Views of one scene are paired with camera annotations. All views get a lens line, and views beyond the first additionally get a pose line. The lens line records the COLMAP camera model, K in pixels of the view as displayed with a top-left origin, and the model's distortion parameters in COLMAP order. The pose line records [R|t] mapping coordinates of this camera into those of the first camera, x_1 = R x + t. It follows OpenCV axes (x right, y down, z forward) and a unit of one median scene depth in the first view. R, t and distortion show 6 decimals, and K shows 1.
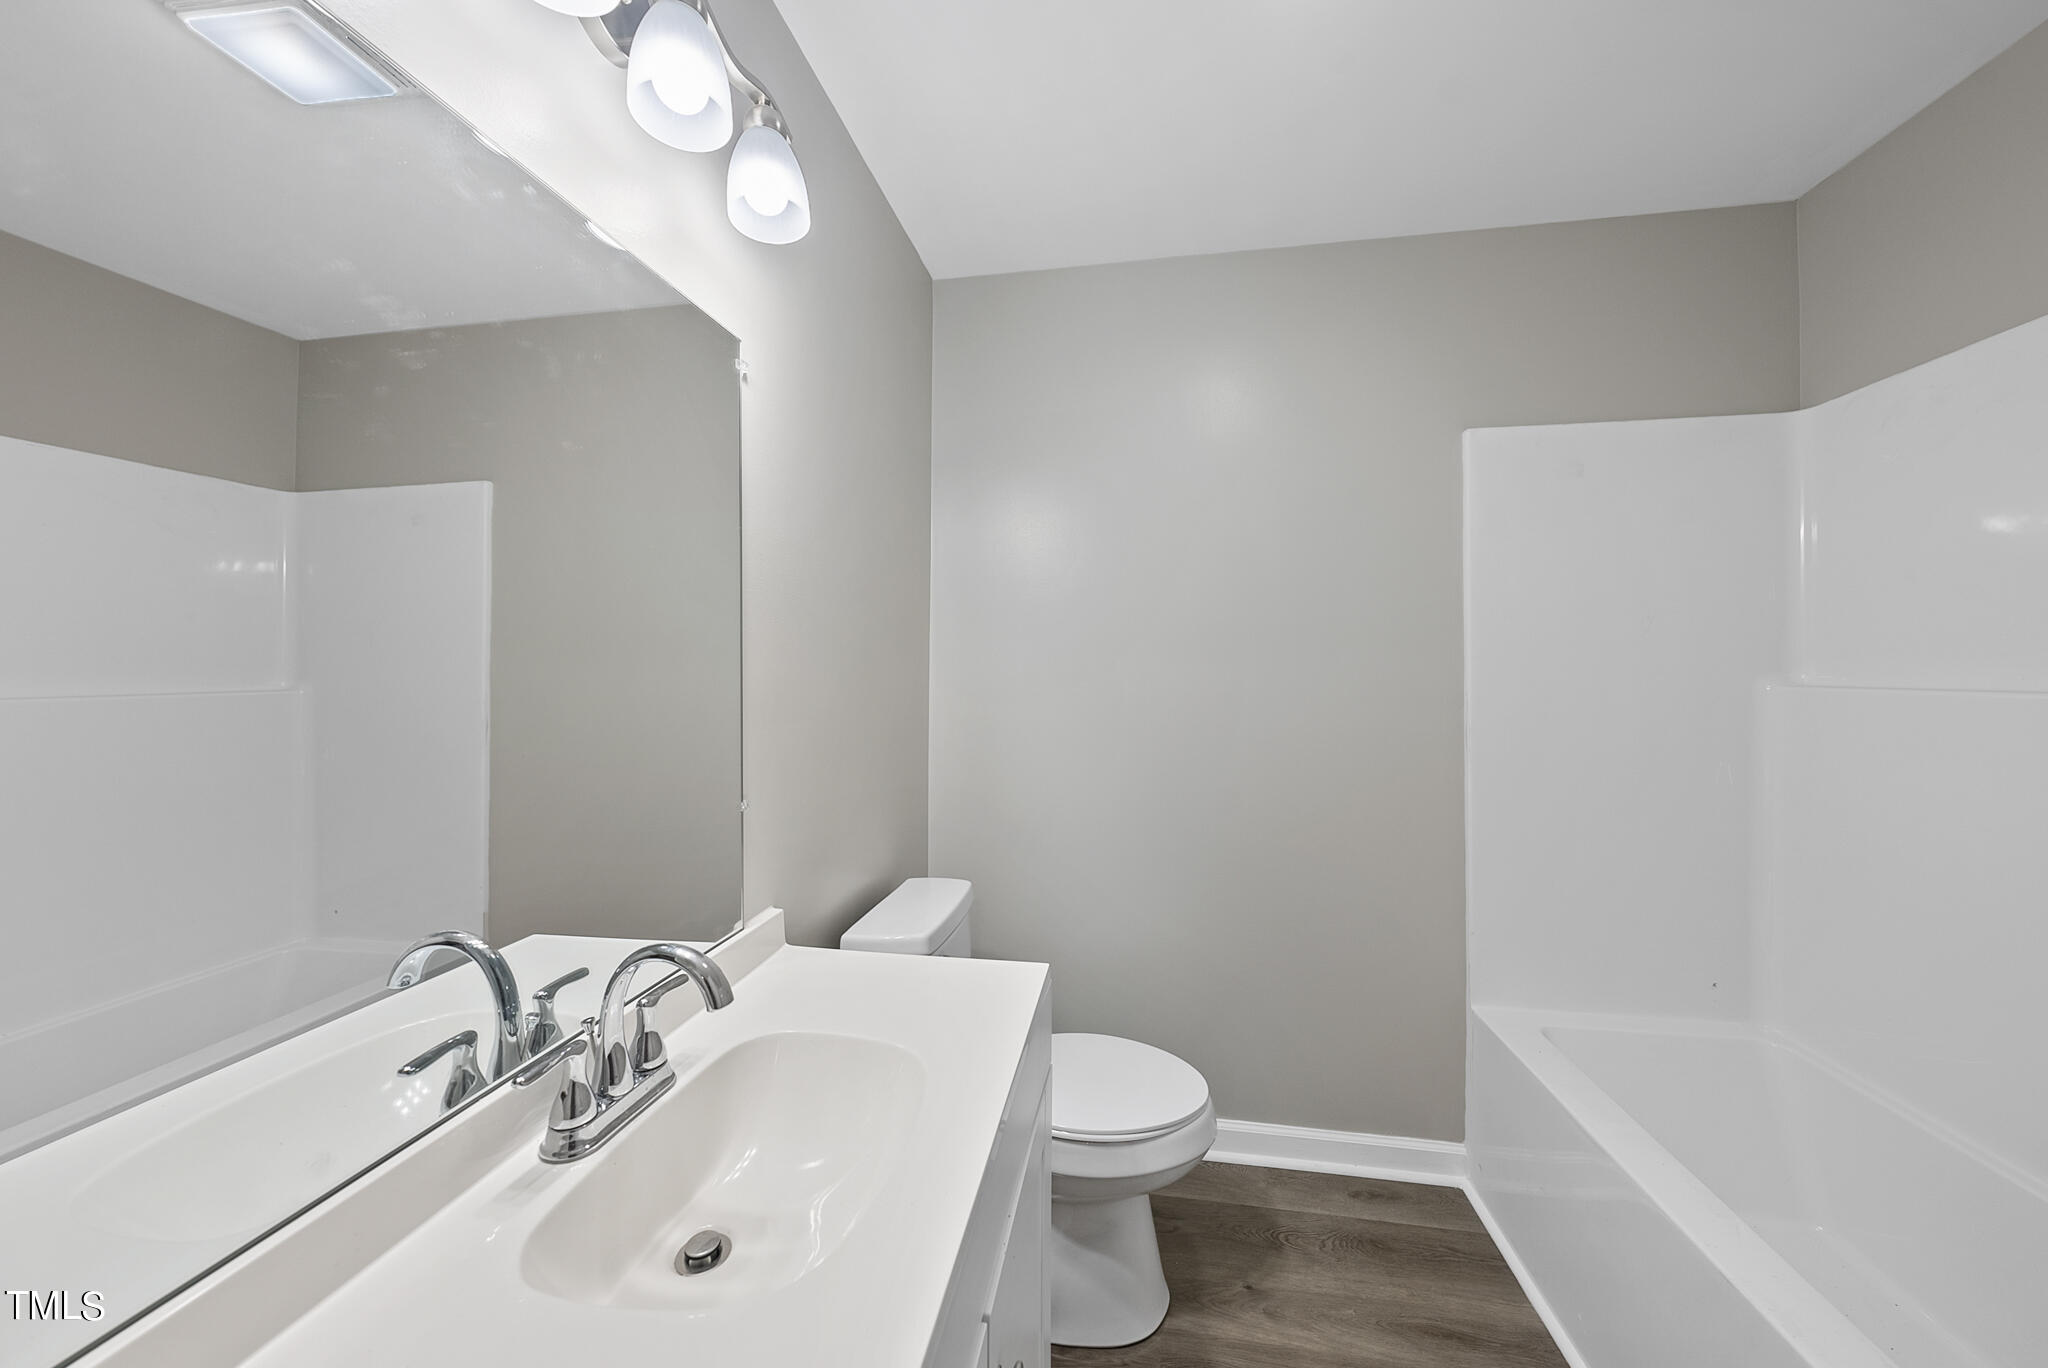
lens RADIAL K [[726.6, 0, 1028.6], [0, 726.6, 659.8], [0, 0, 1]] dist [-0.002600, -0.000167]
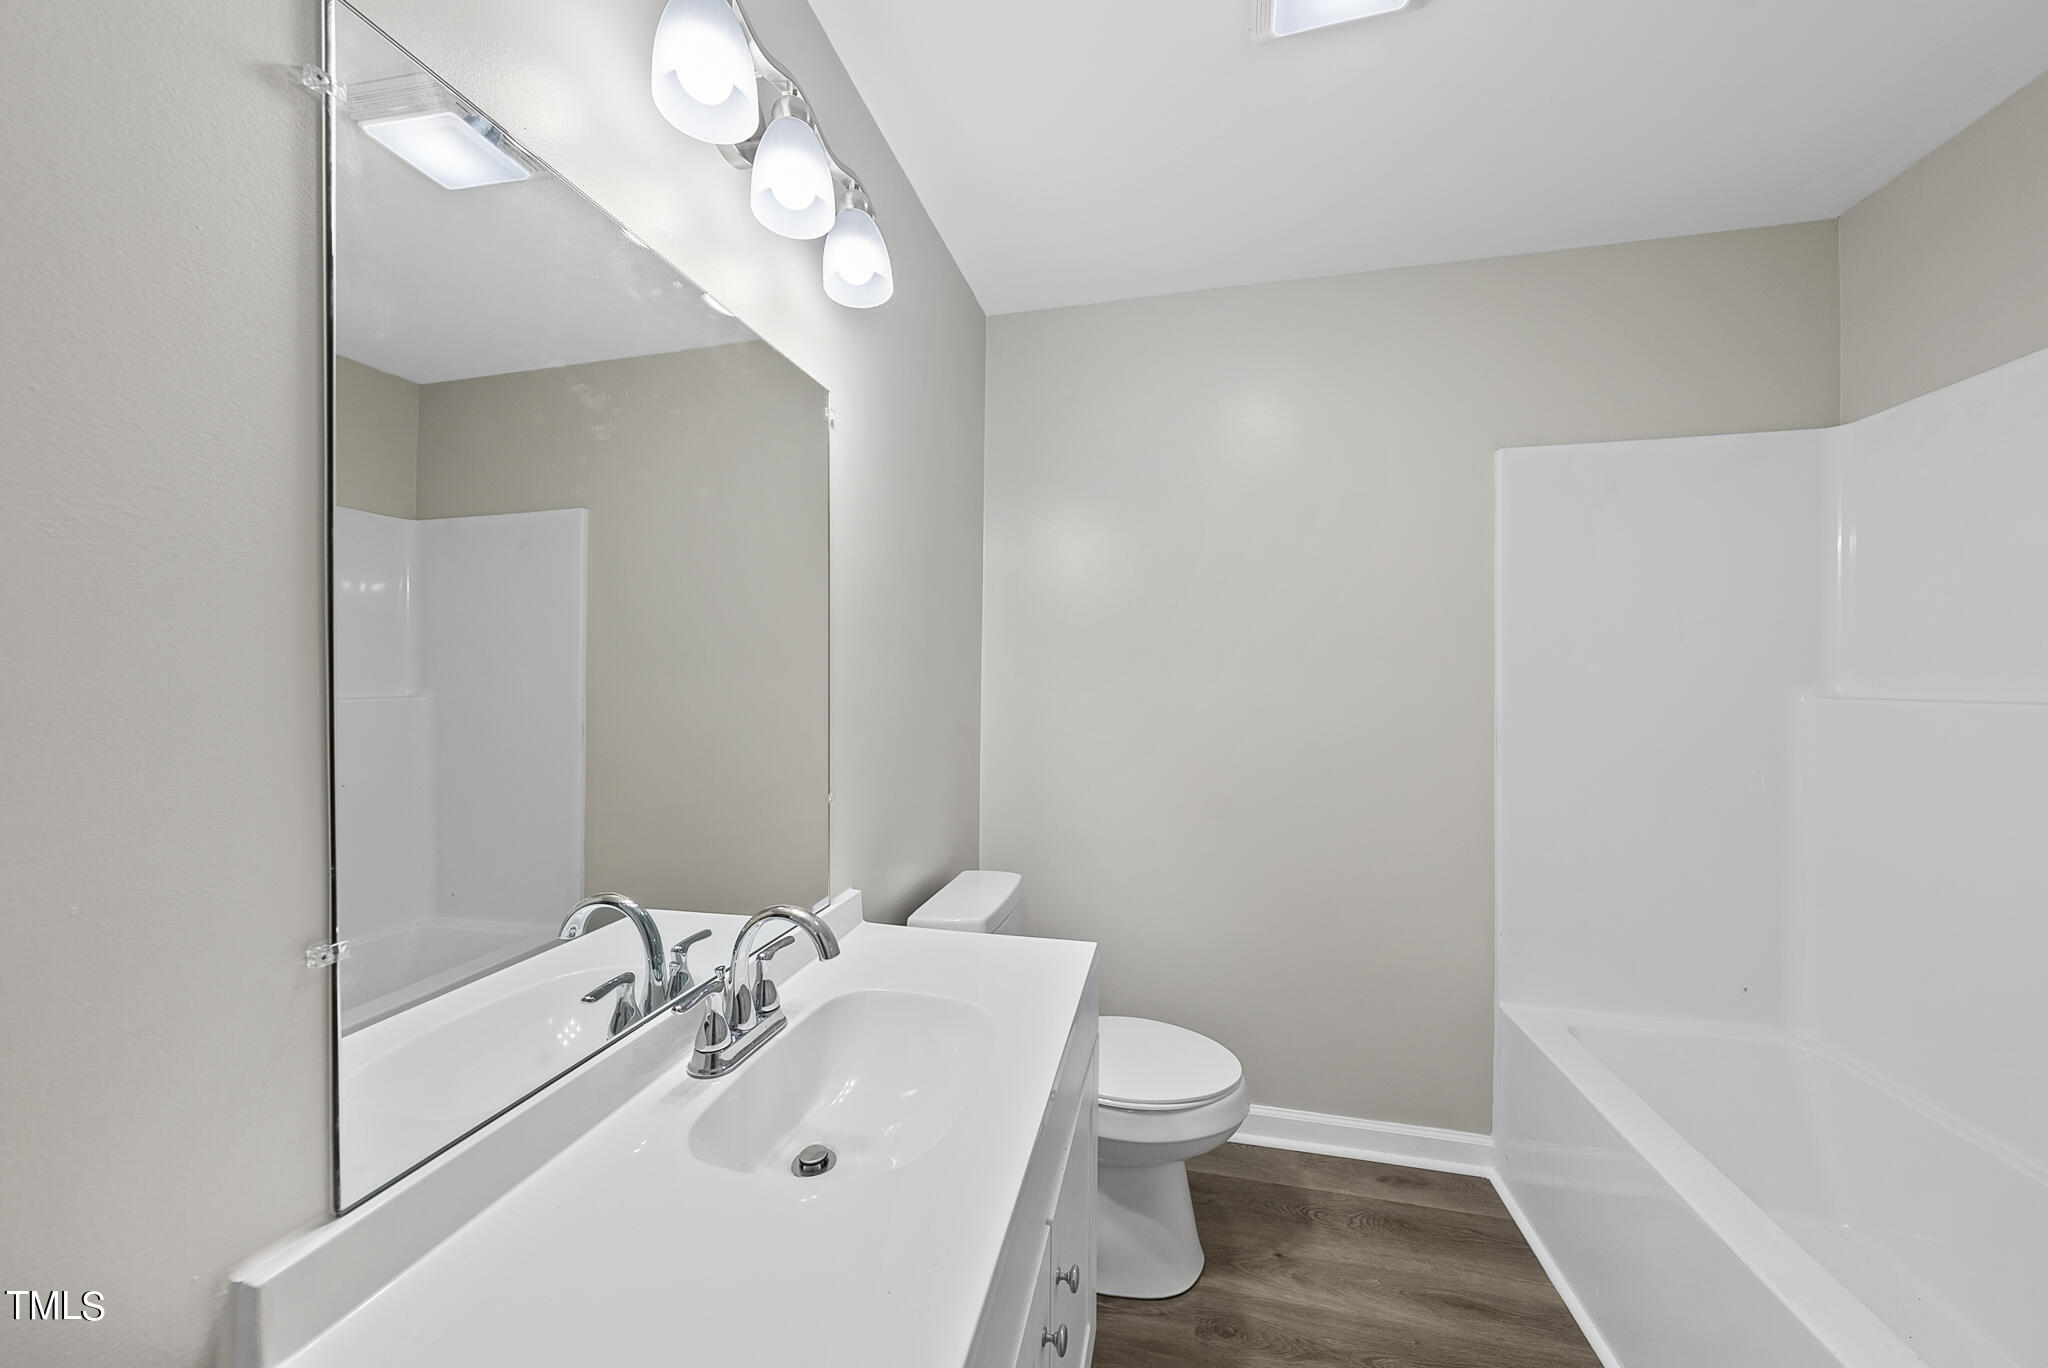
lens RADIAL K [[733.6, 0, 1020.5], [0, 733.6, 682.3], [0, 0, 1]] dist [-0.002939, -0.000285]
pose [[0.998301, 0.002433, -0.058209, -0.019529], [-0.001450, 0.999856, 0.016923, -0.000978], [0.058241, -0.016810, 0.998161, -0.100575]]
